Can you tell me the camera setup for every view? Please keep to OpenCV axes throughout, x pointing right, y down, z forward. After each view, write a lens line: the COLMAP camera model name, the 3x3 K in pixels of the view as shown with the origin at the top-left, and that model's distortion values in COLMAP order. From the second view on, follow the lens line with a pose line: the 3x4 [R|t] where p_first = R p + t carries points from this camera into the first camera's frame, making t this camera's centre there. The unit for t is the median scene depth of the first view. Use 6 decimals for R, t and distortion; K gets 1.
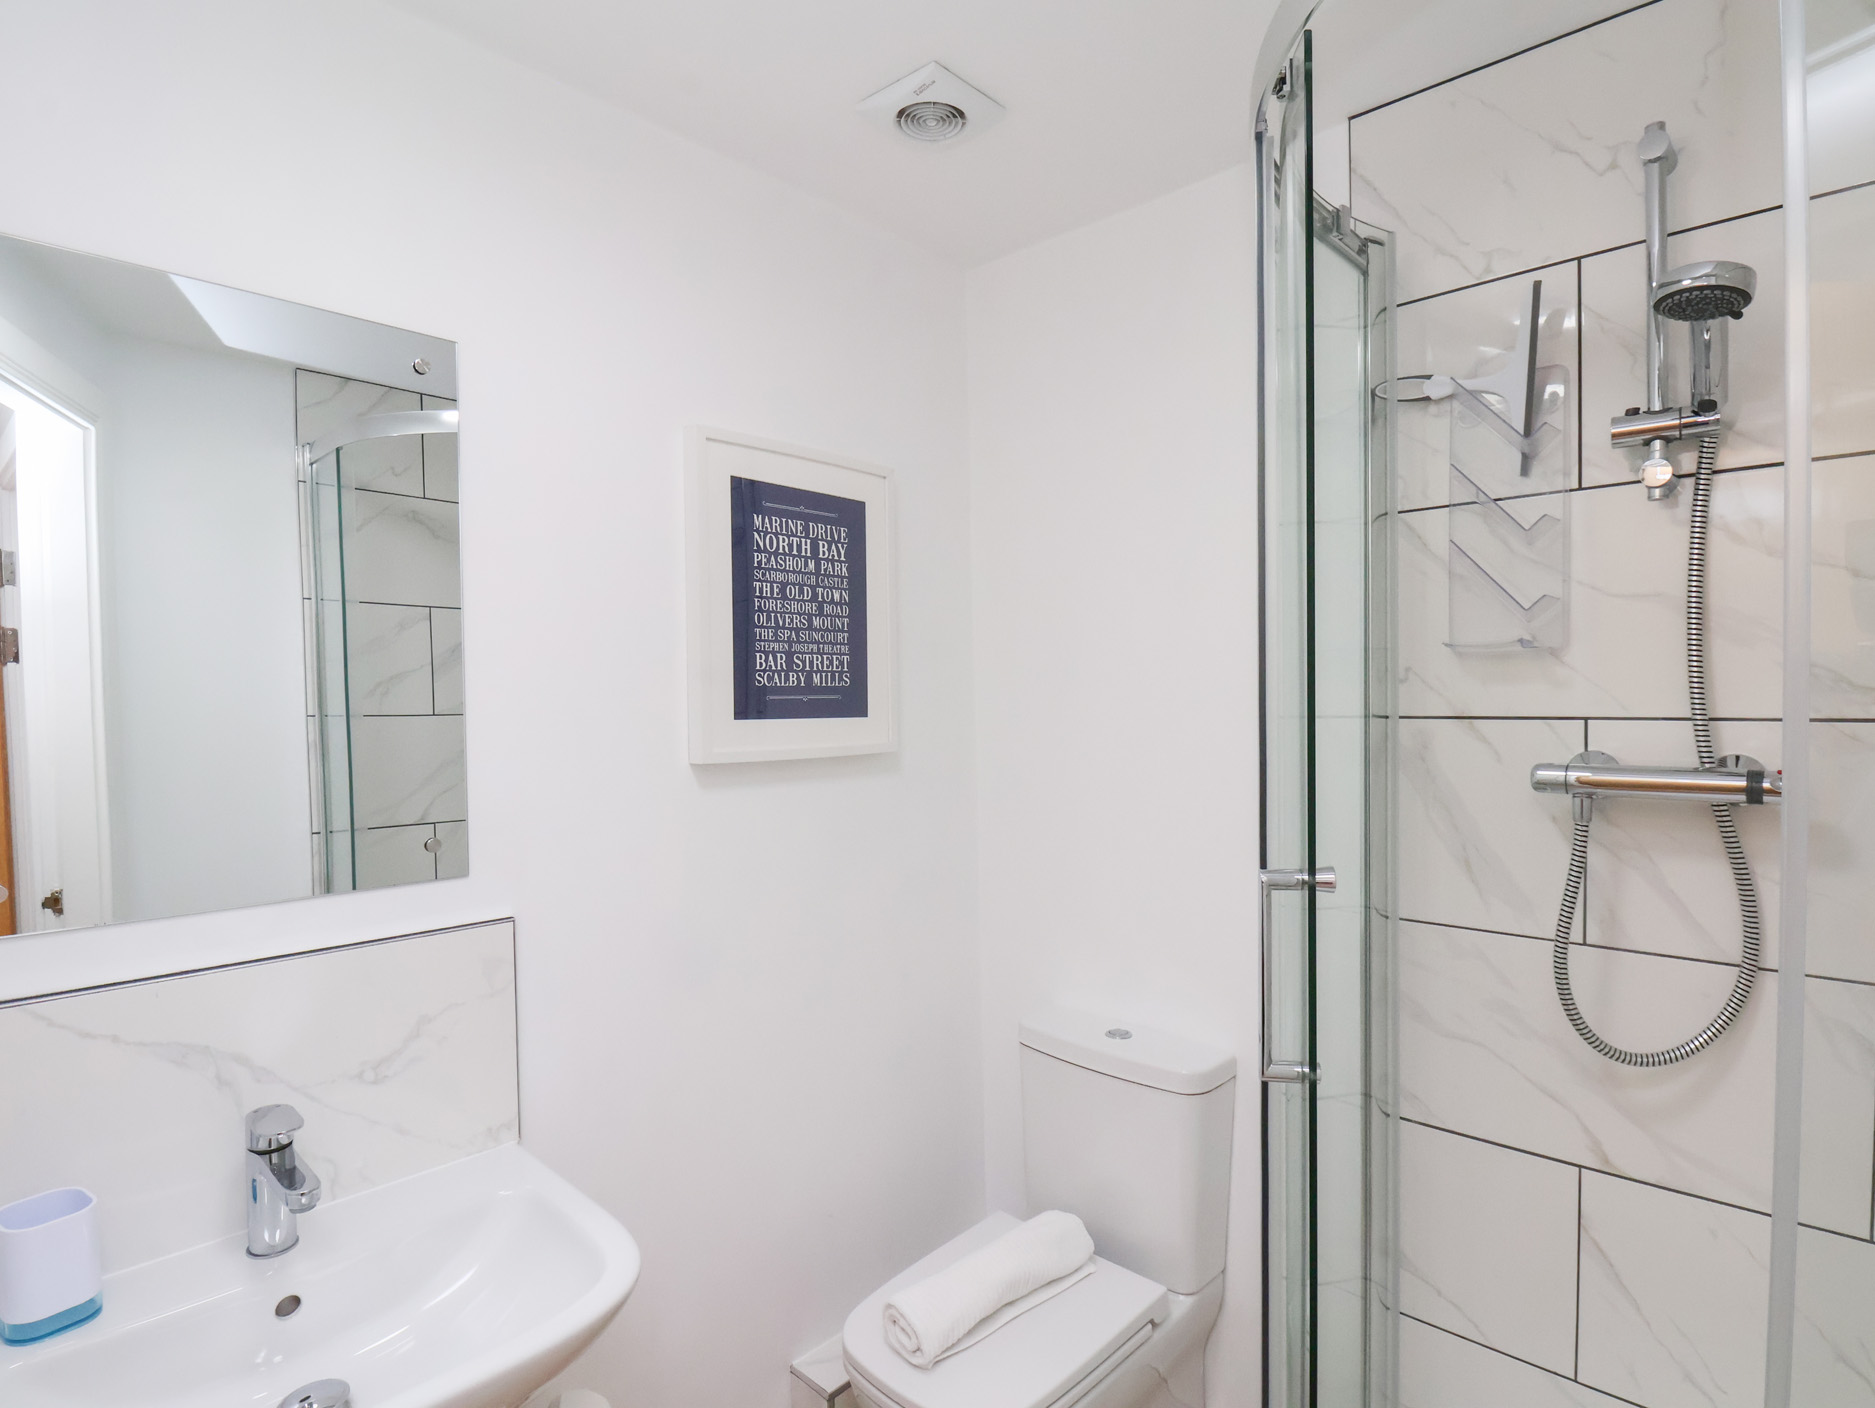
lens RADIAL K [[982.5, 0, 949.0], [0, 982.5, 706.5], [0, 0, 1]] dist [0.001687, -0.015580]
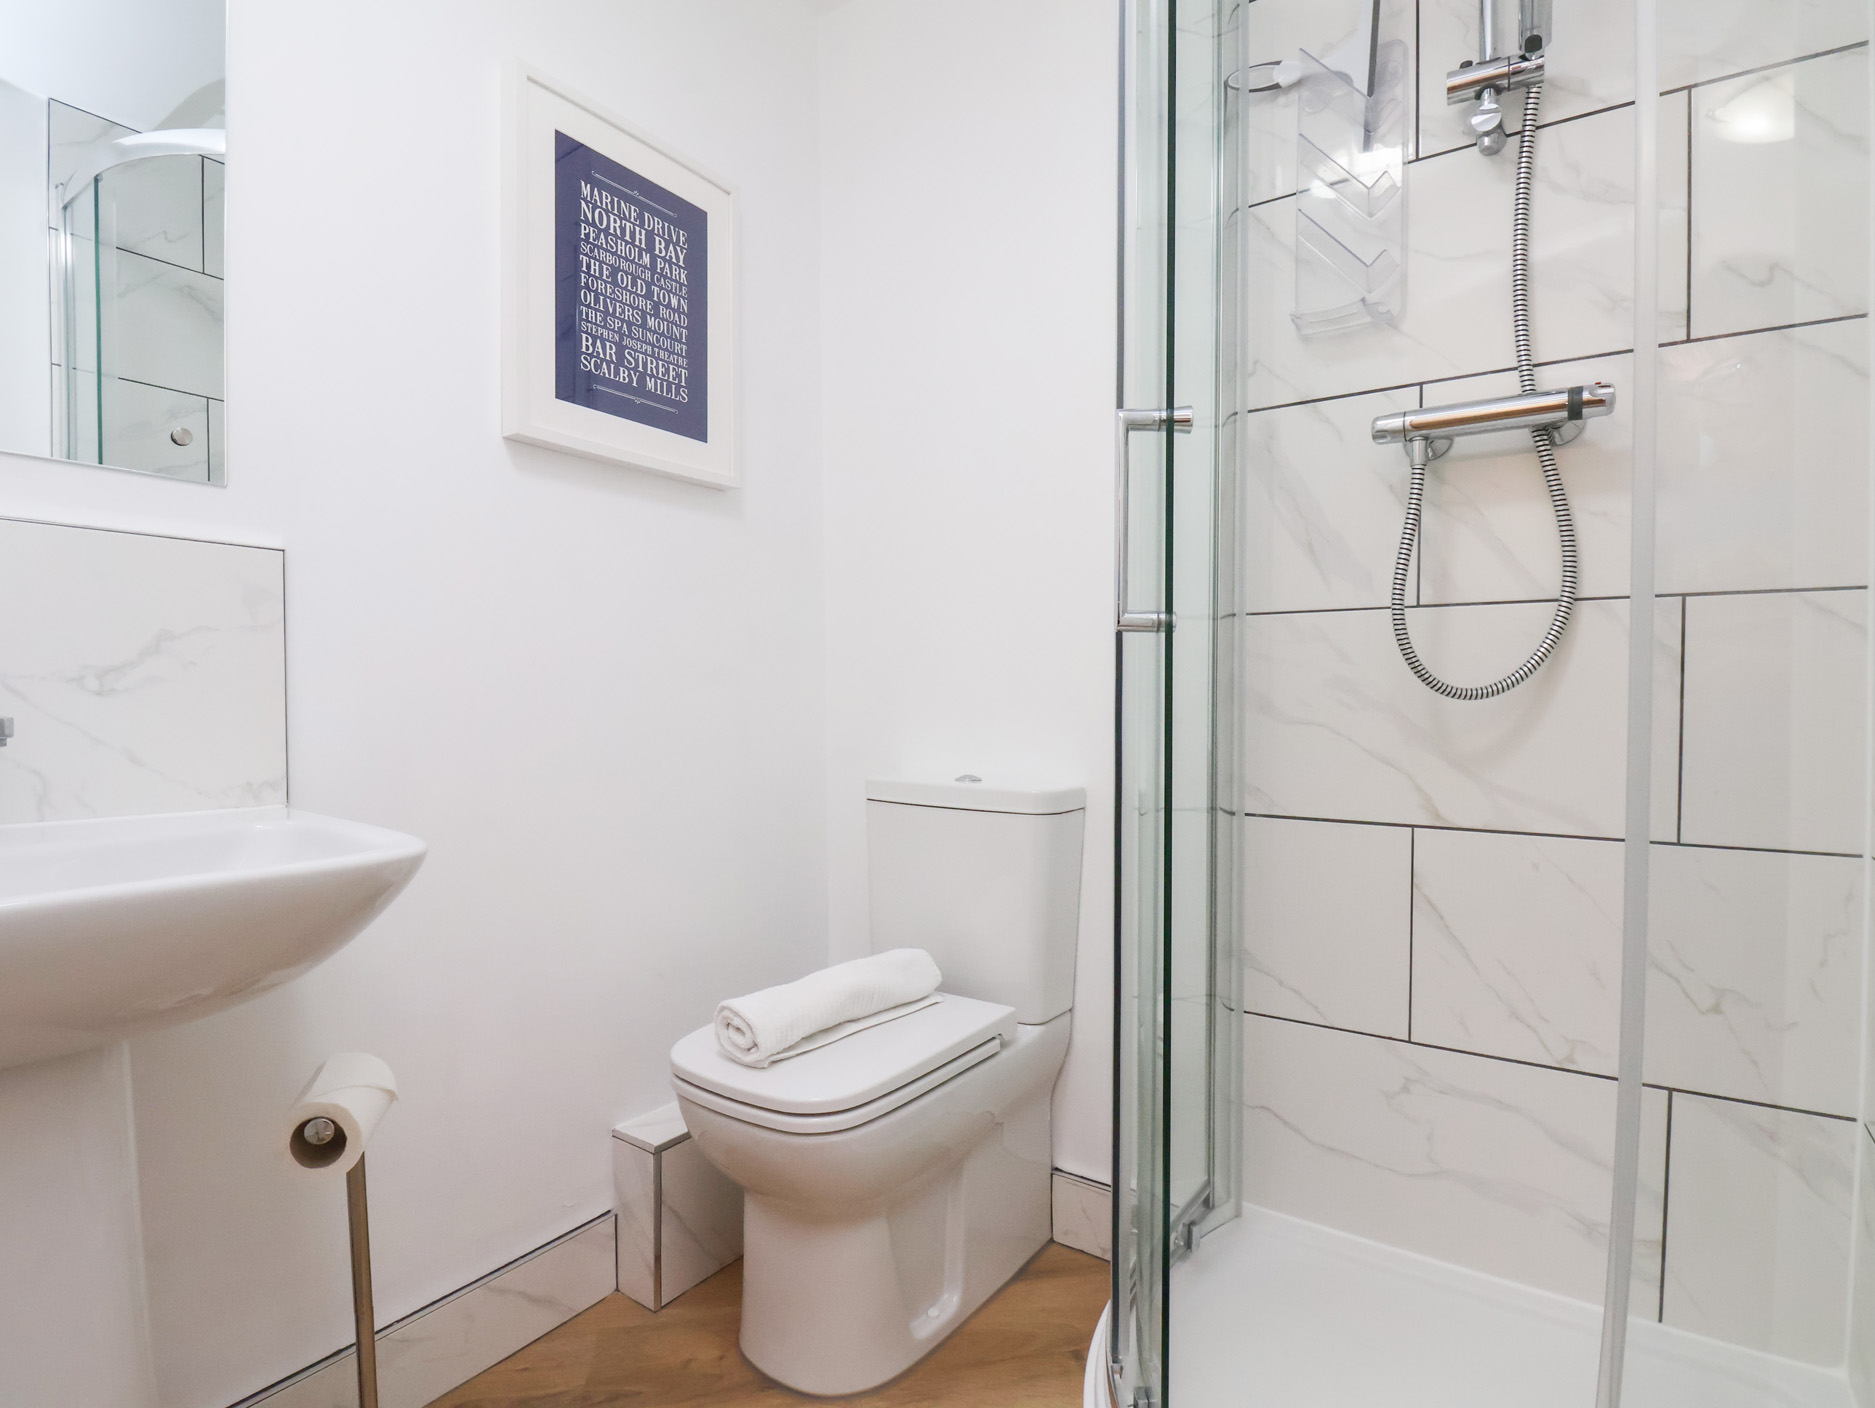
lens RADIAL K [[982.5, 0, 949.0], [0, 982.5, 706.5], [0, 0, 1]] dist [0.001687, -0.015580]
pose [[0.988704, 0.010595, 0.149506, 0.009148], [-0.010645, 0.999943, -0.000469, 0.315736], [-0.149502, -0.001128, 0.988761, 0.050266]]
